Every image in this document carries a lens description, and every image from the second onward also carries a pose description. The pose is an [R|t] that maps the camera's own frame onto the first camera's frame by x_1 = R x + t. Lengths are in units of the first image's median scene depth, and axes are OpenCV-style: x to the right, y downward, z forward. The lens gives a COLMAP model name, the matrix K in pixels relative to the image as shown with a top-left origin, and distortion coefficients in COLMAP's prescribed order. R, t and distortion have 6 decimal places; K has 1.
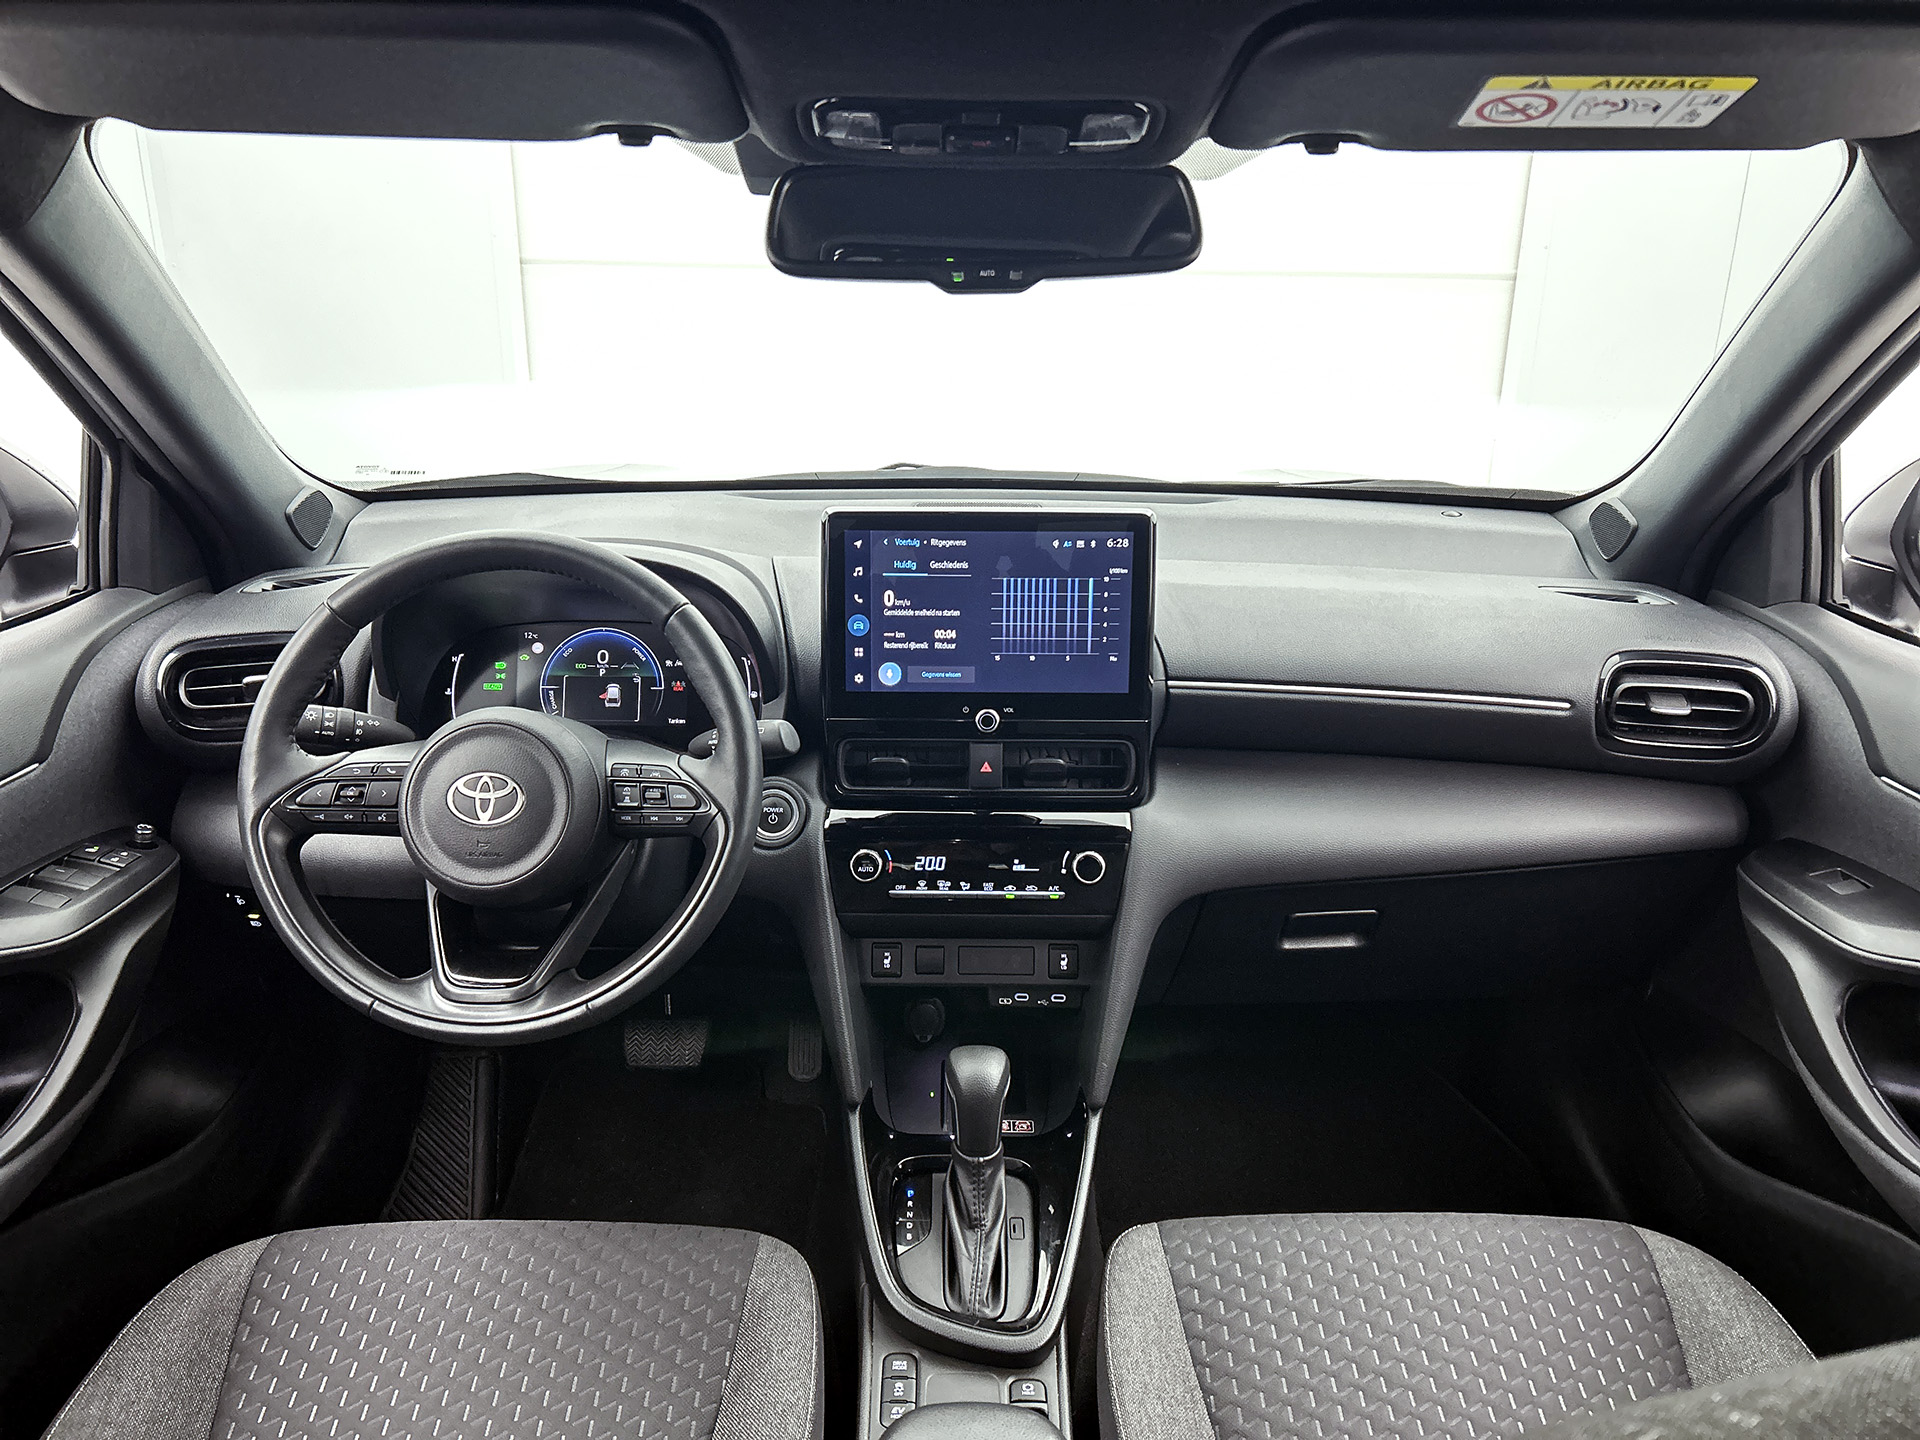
lens RADIAL K [[1455.7, 0, 980.0], [0, 1455.7, 699.5], [0, 0, 1]] dist [0.045943, -0.060839]
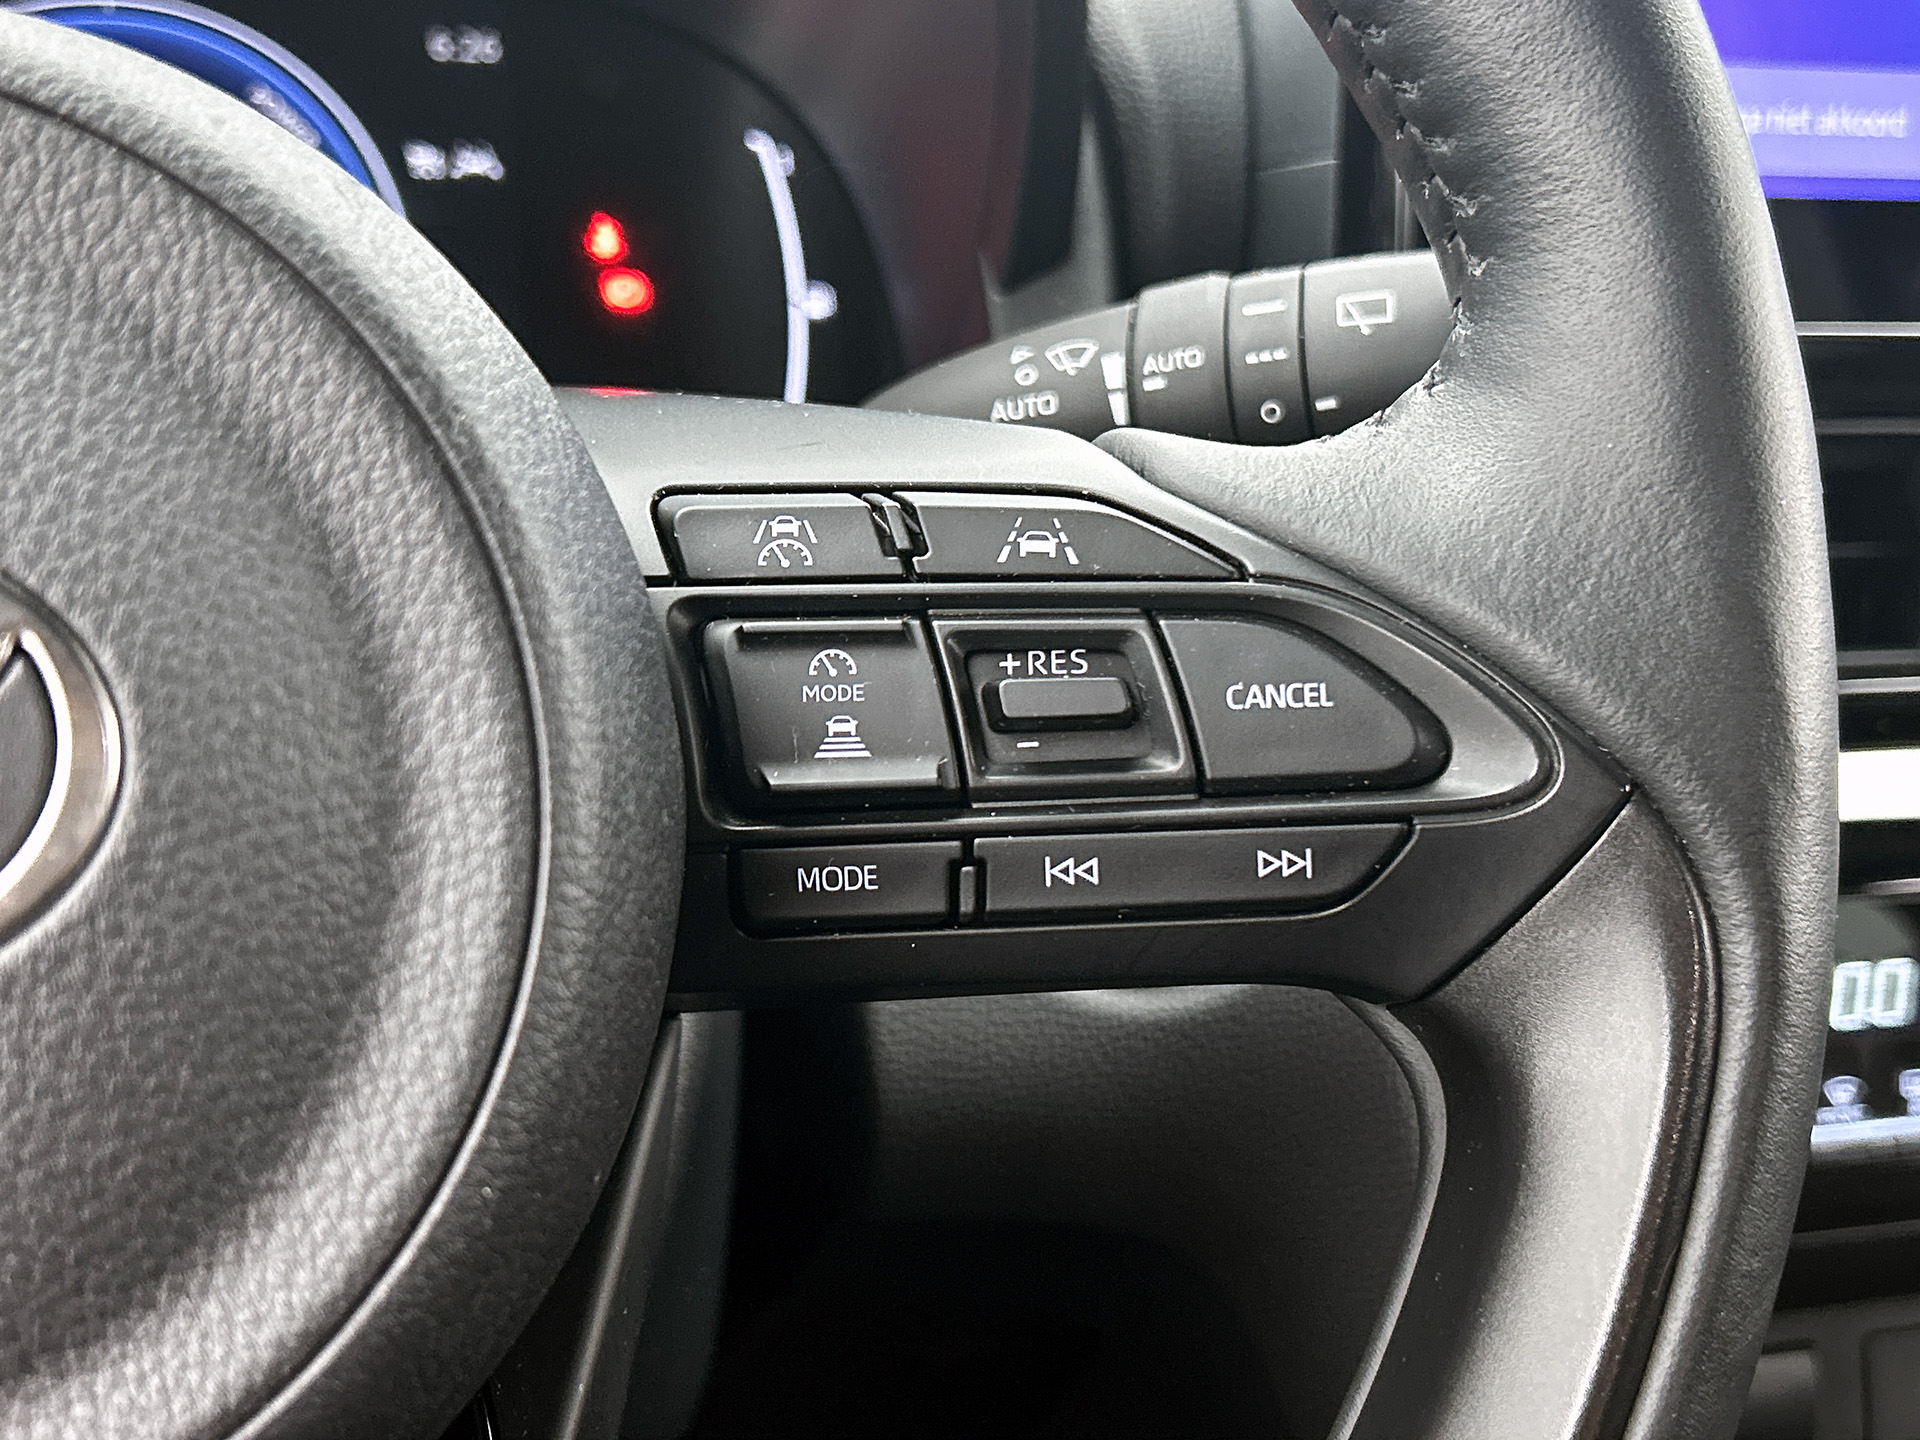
lens RADIAL K [[2297.9, 0, 898.0], [0, 2297.9, 733.9], [0, 0, 1]] dist [0.096566, 0.000000]
pose [[0.972738, -0.049155, 0.226638, -0.250483], [0.038213, 0.997894, 0.052421, 0.050474], [-0.228737, -0.042332, 0.972567, 0.699366]]
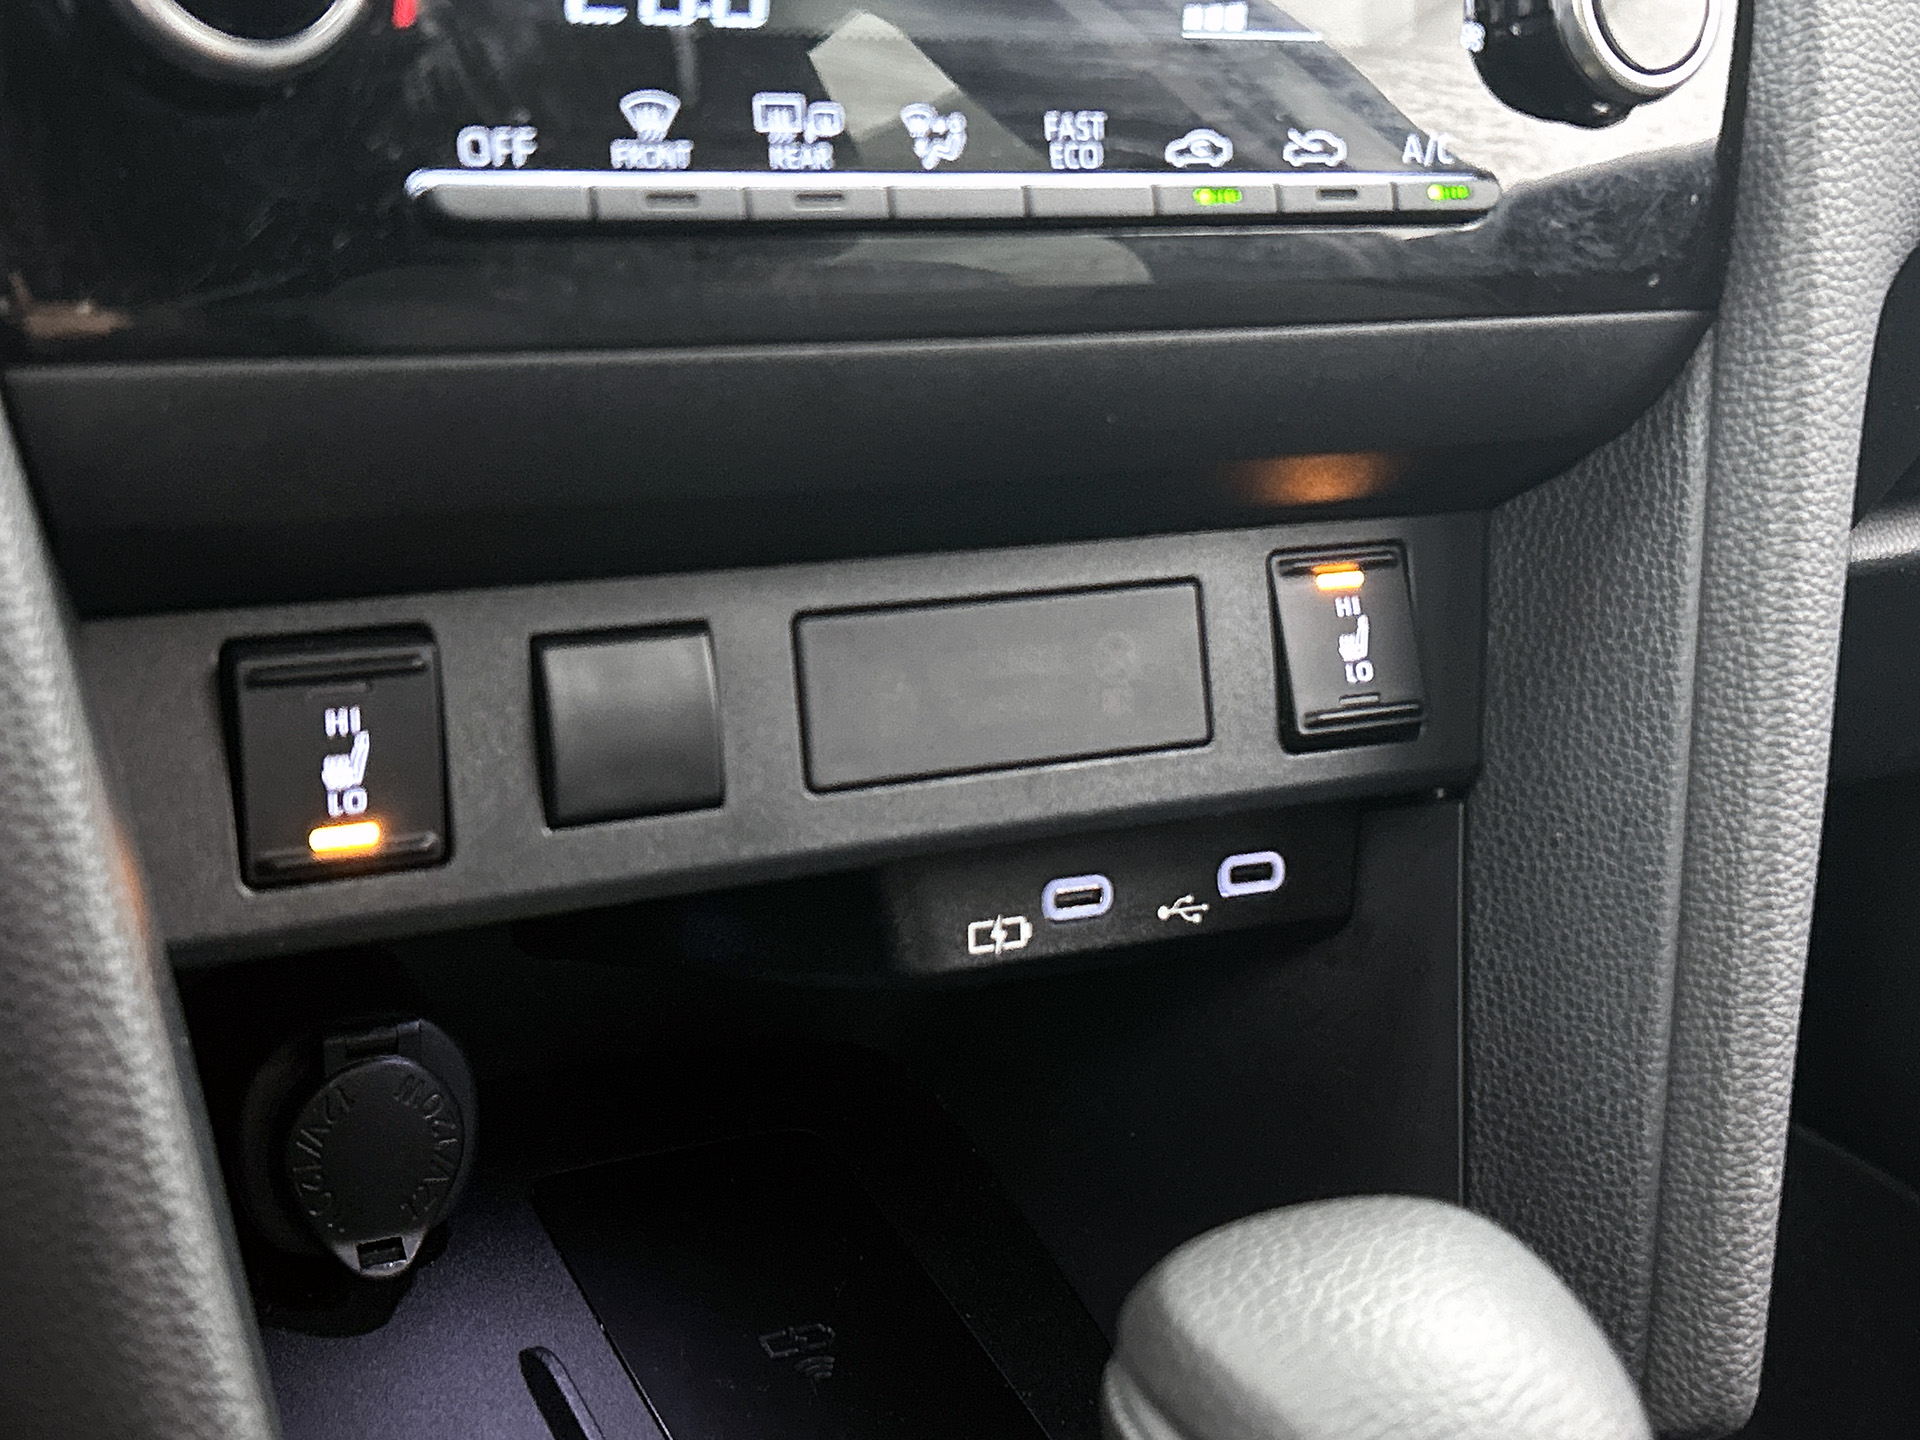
lens RADIAL K [[2678.8, 0, 960.9], [0, 2678.8, 726.0], [0, 0, 1]] dist [0.030475, 0.000000]
pose [[0.871709, -0.109118, 0.477720, -0.137190], [0.066870, 0.992261, 0.104628, 0.157560], [-0.485440, -0.059260, 0.872260, 0.771850]]
